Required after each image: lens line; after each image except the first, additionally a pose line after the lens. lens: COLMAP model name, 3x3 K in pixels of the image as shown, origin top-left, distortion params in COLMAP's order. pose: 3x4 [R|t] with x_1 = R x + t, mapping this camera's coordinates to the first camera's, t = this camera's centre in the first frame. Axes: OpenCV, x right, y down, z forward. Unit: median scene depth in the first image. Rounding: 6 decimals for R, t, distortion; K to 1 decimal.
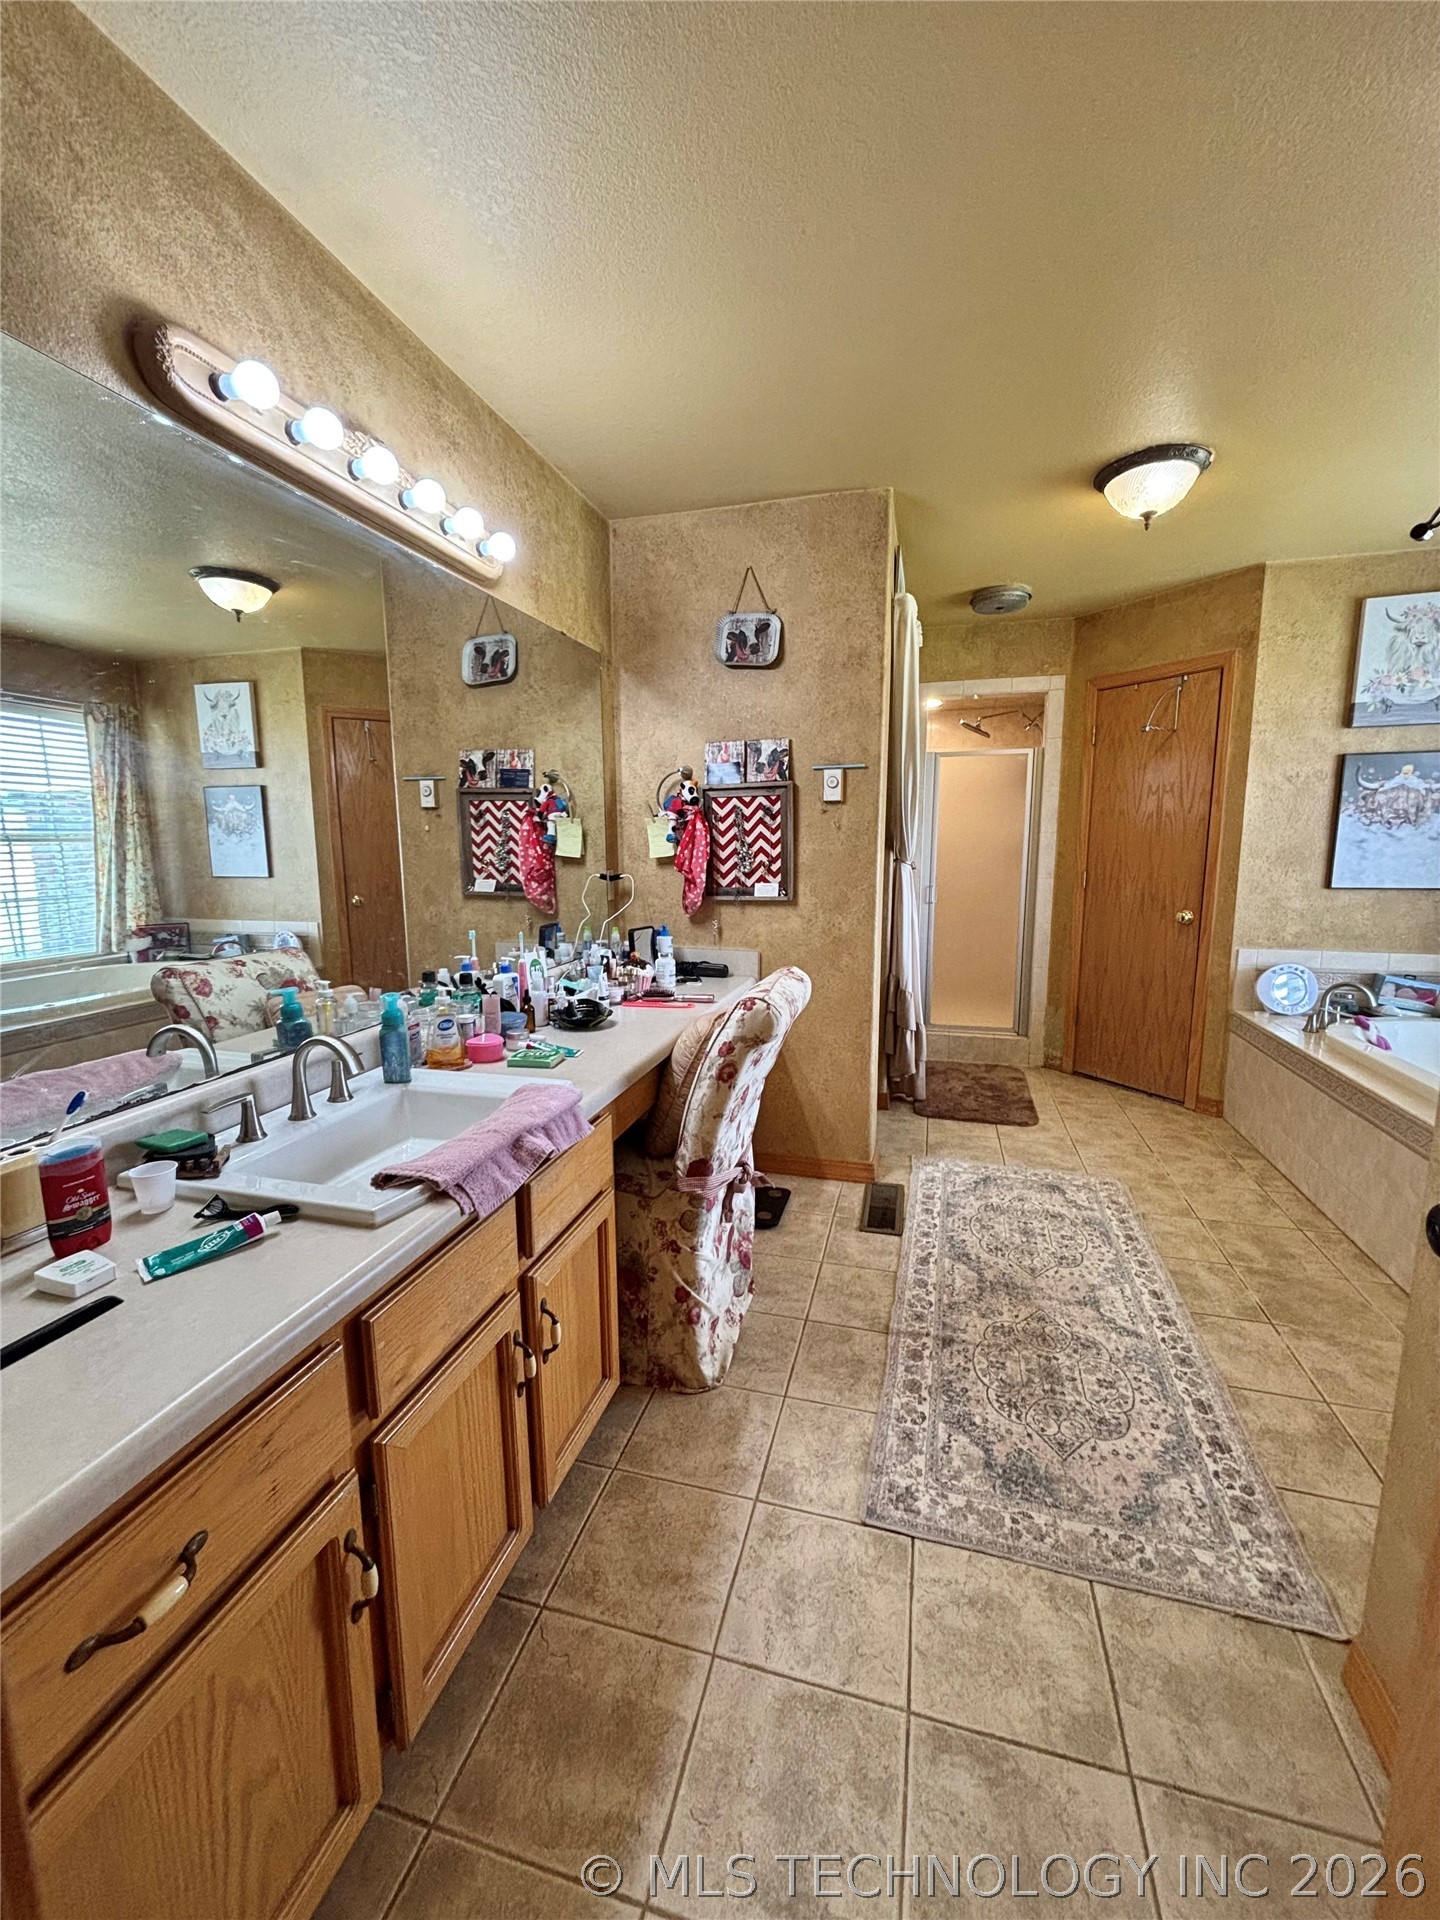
lens RADIAL K [[774.7, 0, 720.0], [0, 774.7, 960.0], [0, 0, 1]] dist [0.000336, 0.000453]
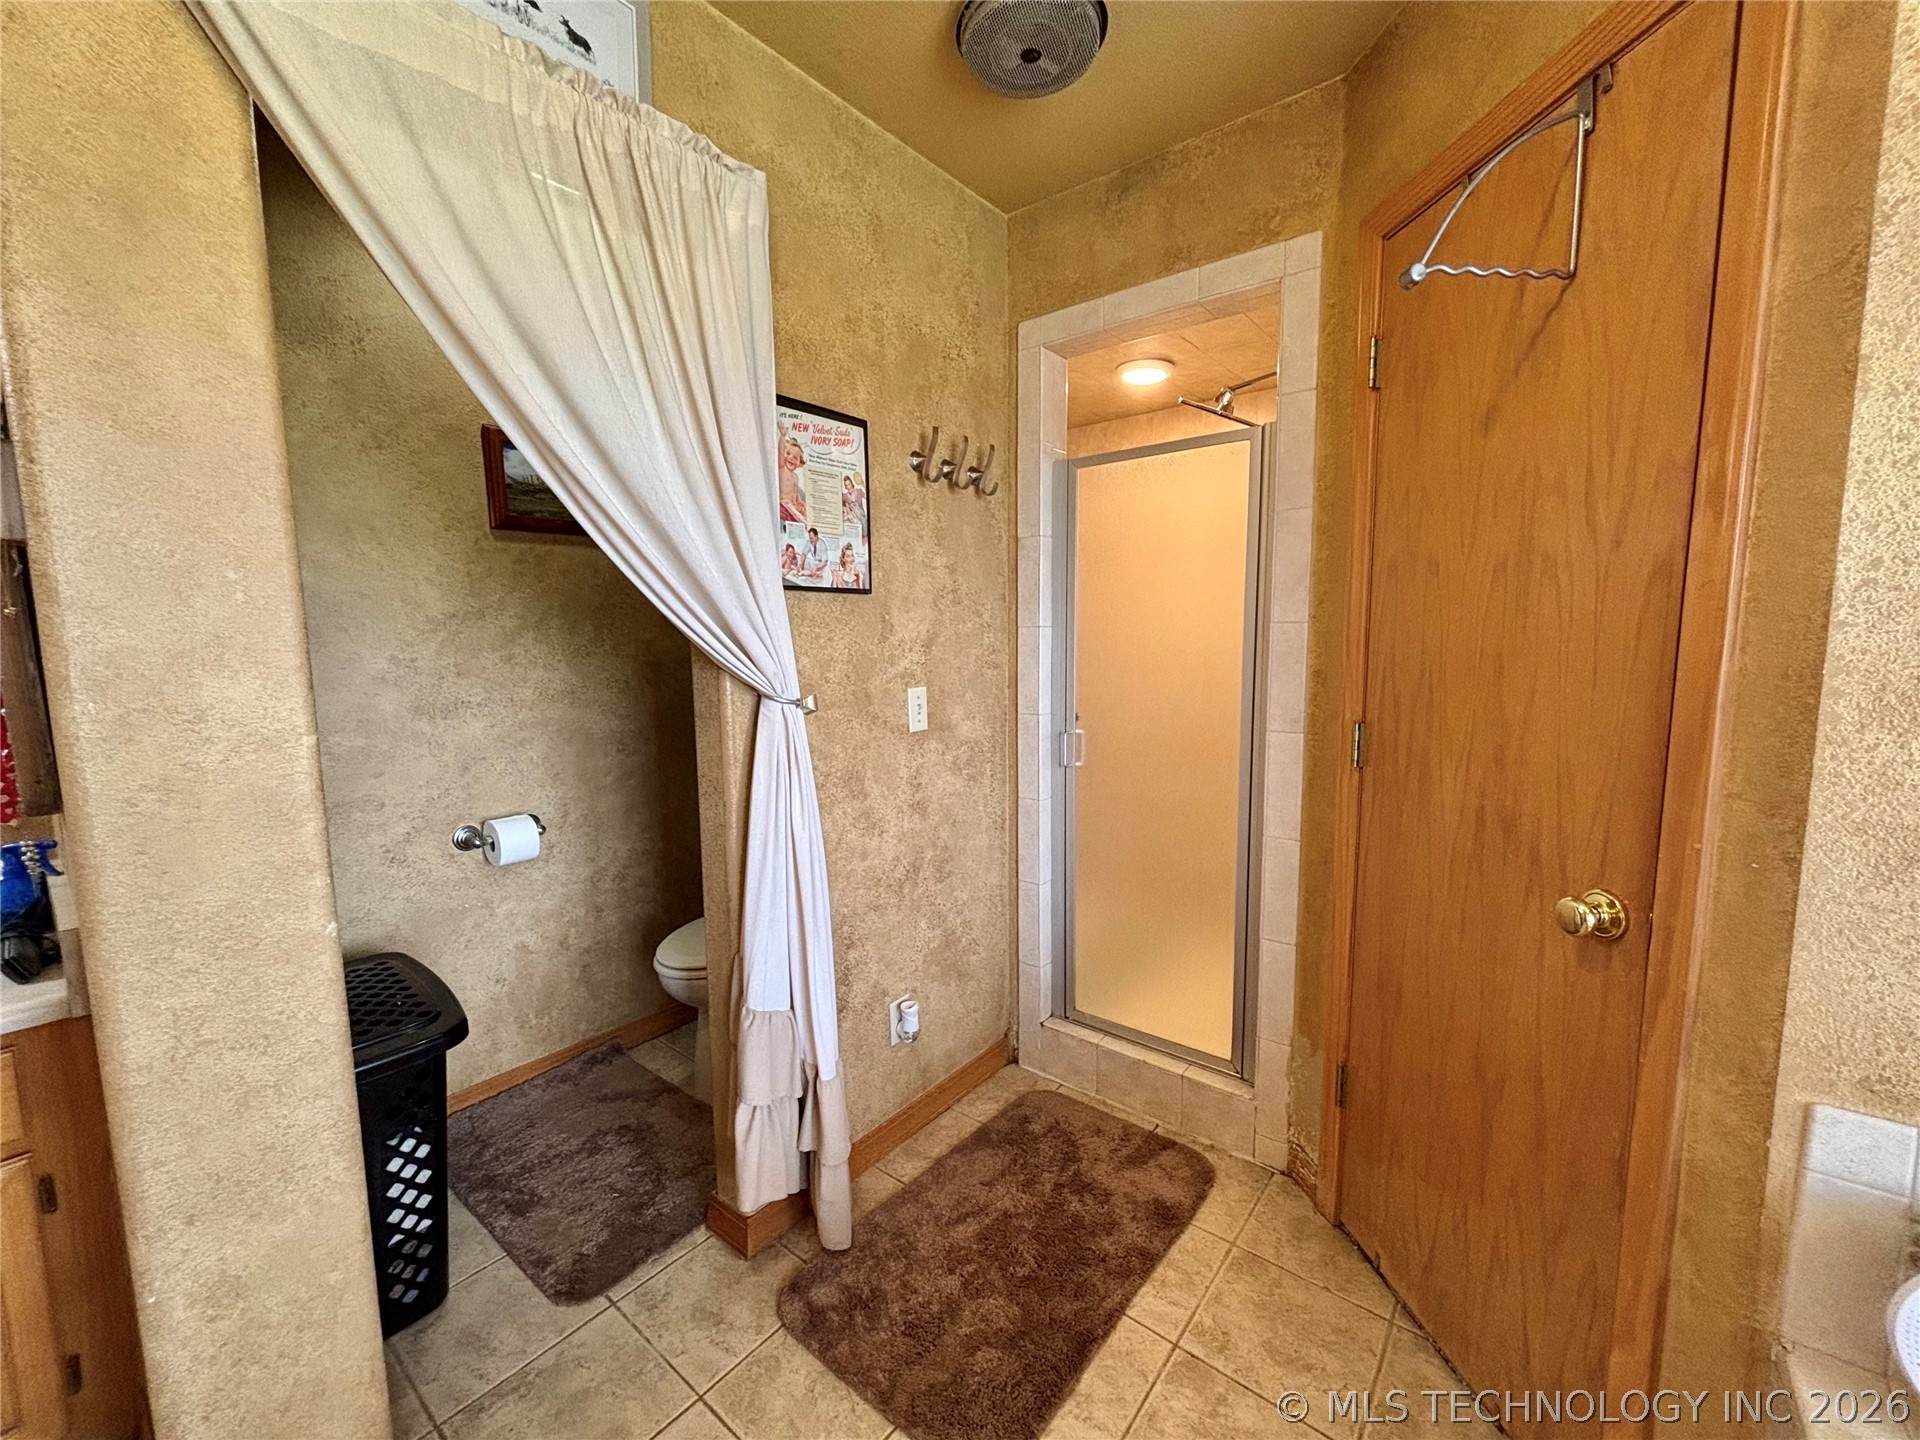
lens RADIAL K [[767.9, 0, 956.3], [0, 767.9, 724.5], [0, 0, 1]] dist [0.003006, 0.000569]
pose [[0.915318, 0.041733, -0.400563, 0.536624], [-0.055670, 0.998179, -0.023215, -0.114145], [0.398865, 0.043548, 0.915975, 0.695499]]
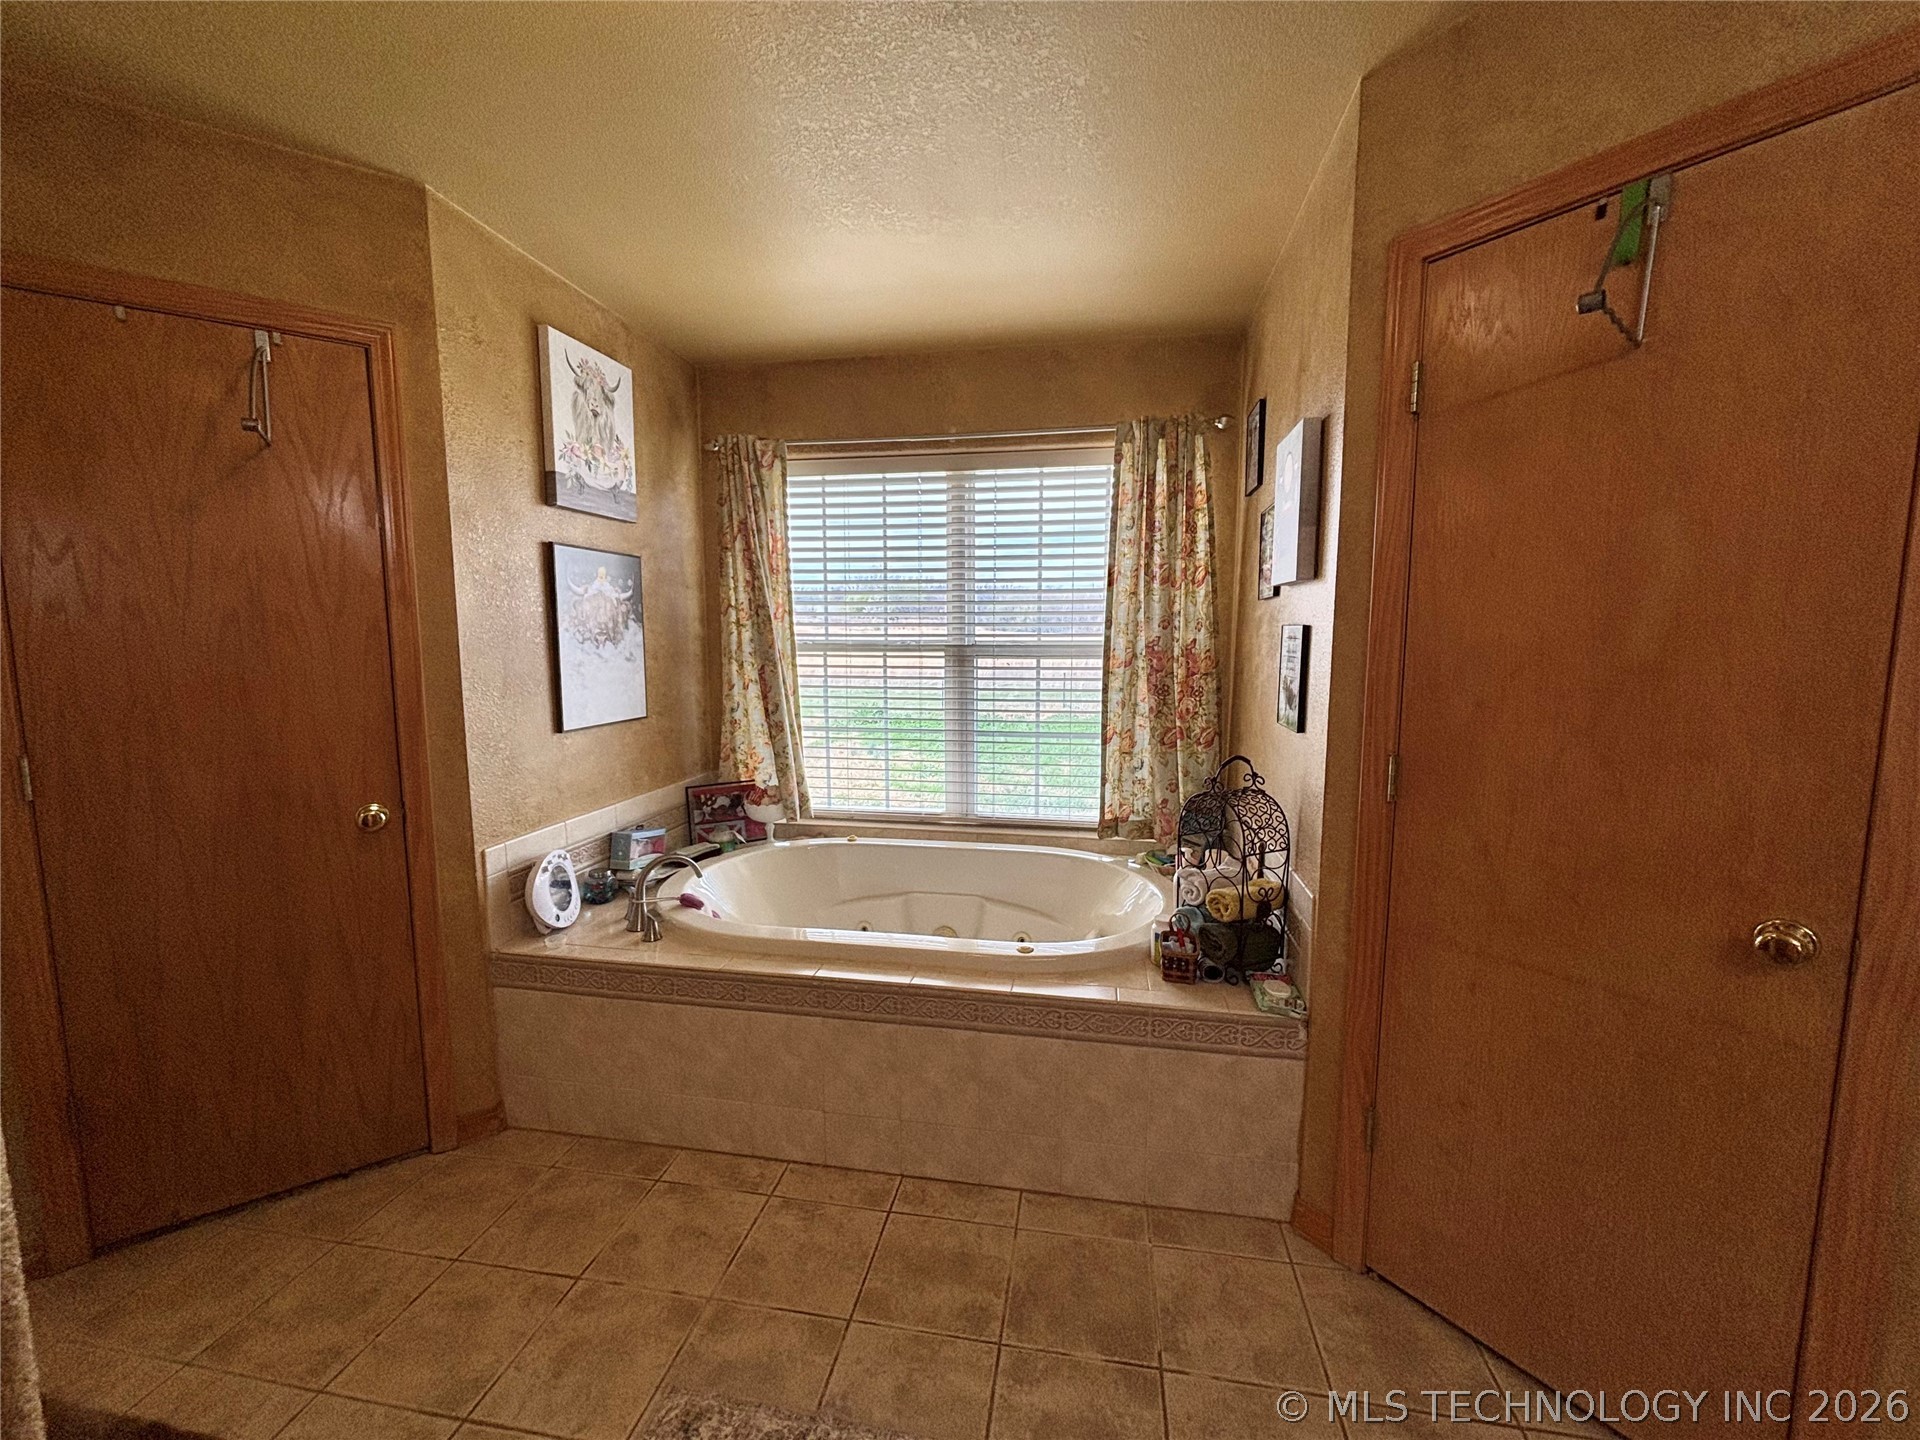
lens RADIAL K [[774.7, 0, 960.0], [0, 774.7, 720.0], [0, 0, 1]] dist [0.000336, 0.000453]
pose [[-0.089976, -0.104654, 0.990430, 0.061426], [0.154691, 0.980926, 0.117703, -0.129482], [-0.983857, 0.163801, -0.072071, 0.690521]]
